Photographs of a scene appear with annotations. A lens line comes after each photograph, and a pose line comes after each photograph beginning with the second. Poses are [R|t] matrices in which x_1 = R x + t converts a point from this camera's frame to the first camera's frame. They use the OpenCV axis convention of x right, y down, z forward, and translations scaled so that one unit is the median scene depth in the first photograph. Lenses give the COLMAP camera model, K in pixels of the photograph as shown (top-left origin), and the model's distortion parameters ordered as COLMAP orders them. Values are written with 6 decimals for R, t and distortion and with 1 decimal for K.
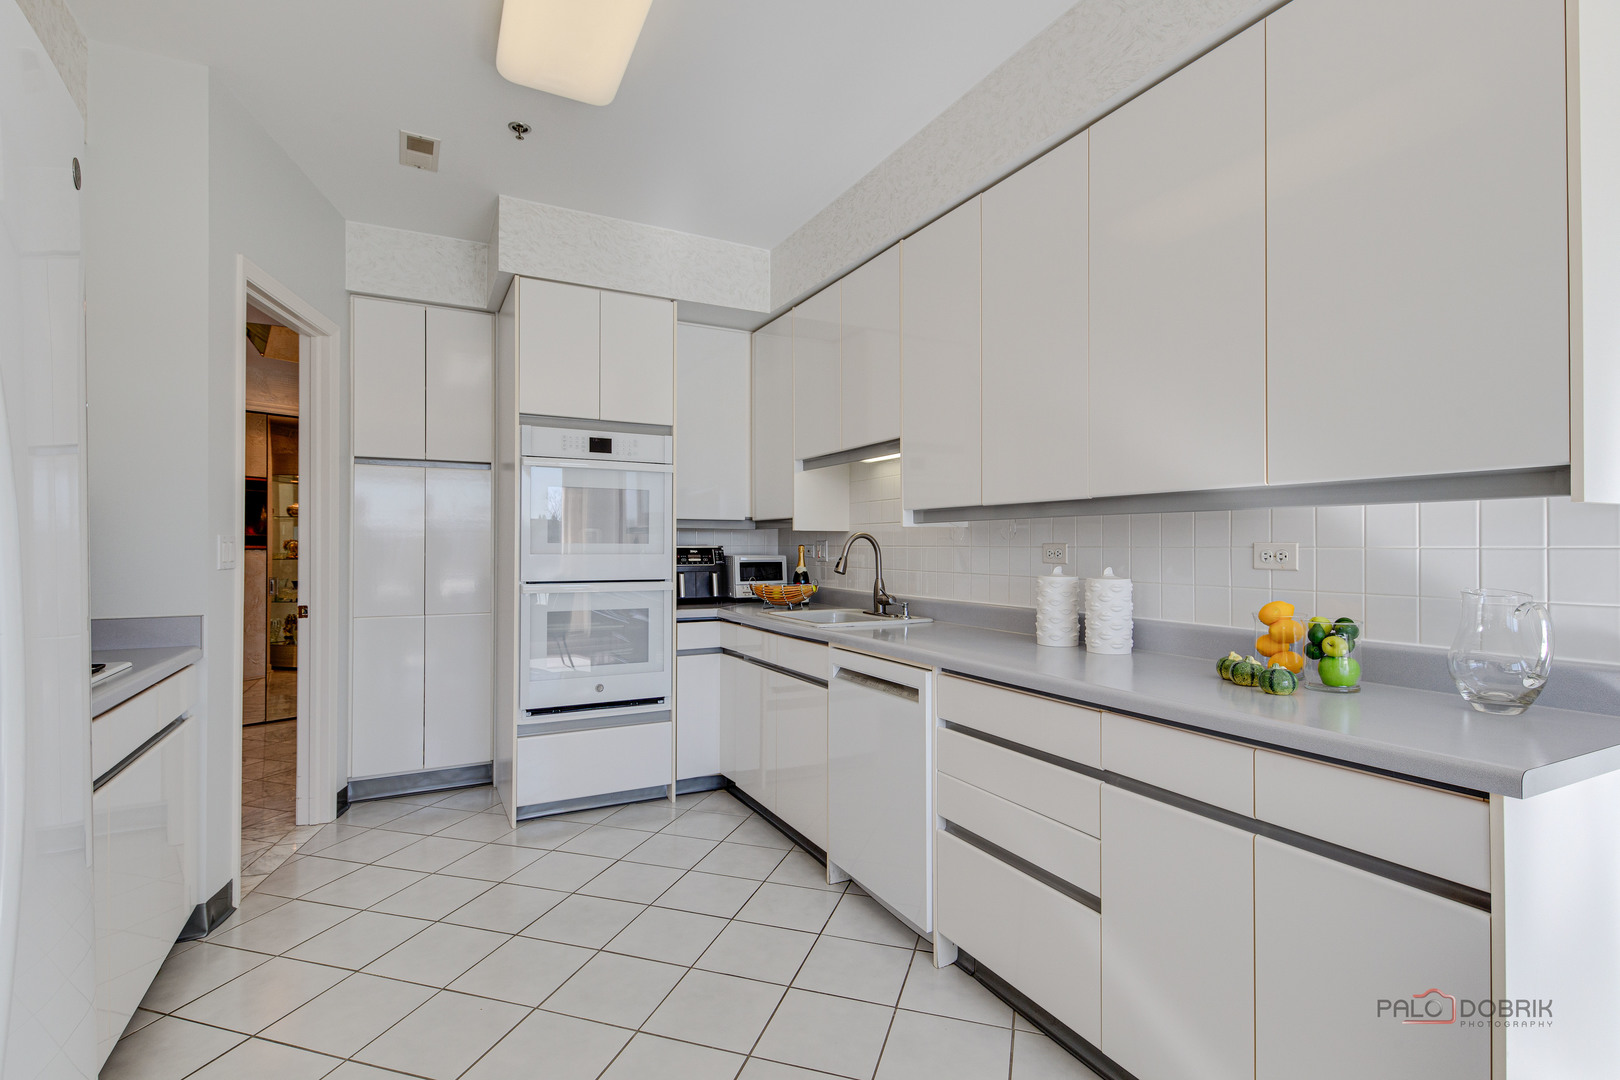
lens RADIAL K [[746.5, 0, 806.2], [0, 746.5, 539.2], [0, 0, 1]] dist [0.011714, 0.000179]
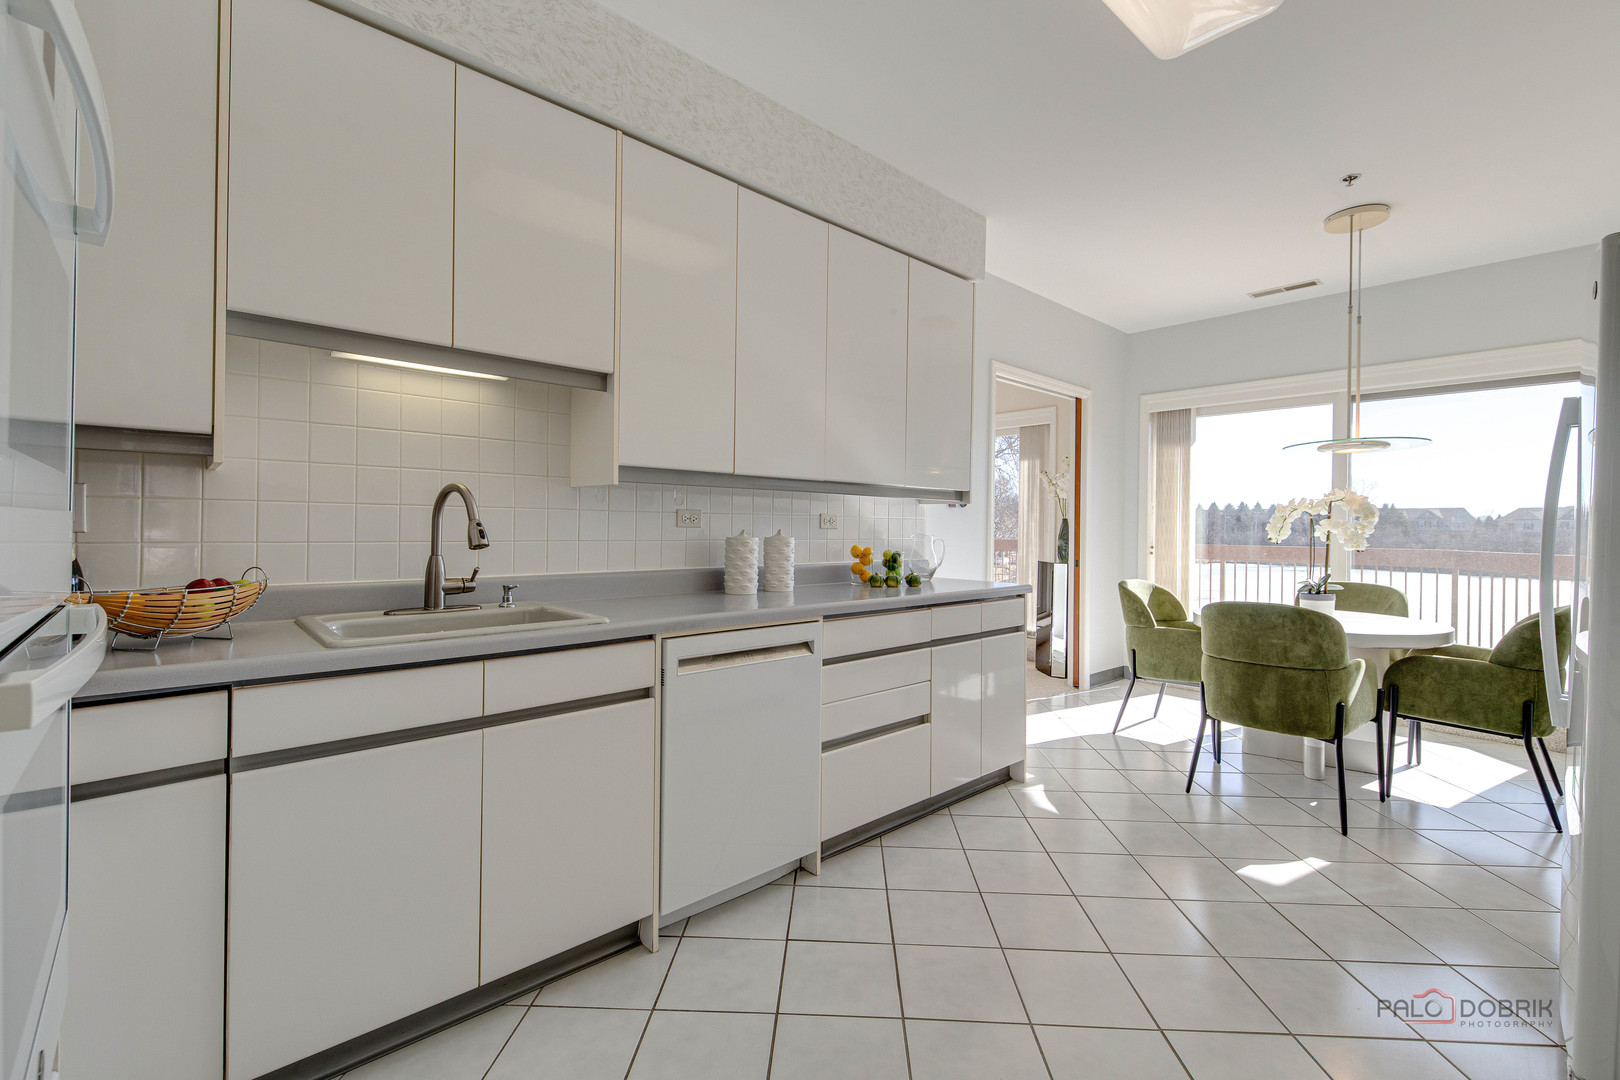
lens RADIAL K [[692.8, 0, 788.4], [0, 692.8, 519.1], [0, 0, 1]] dist [0.009957, -0.000284]
pose [[-0.231066, 0.007144, 0.972912, -0.616055], [-0.020766, 0.999709, -0.012273, 0.025976], [-0.972716, -0.023040, -0.230851, 0.939373]]
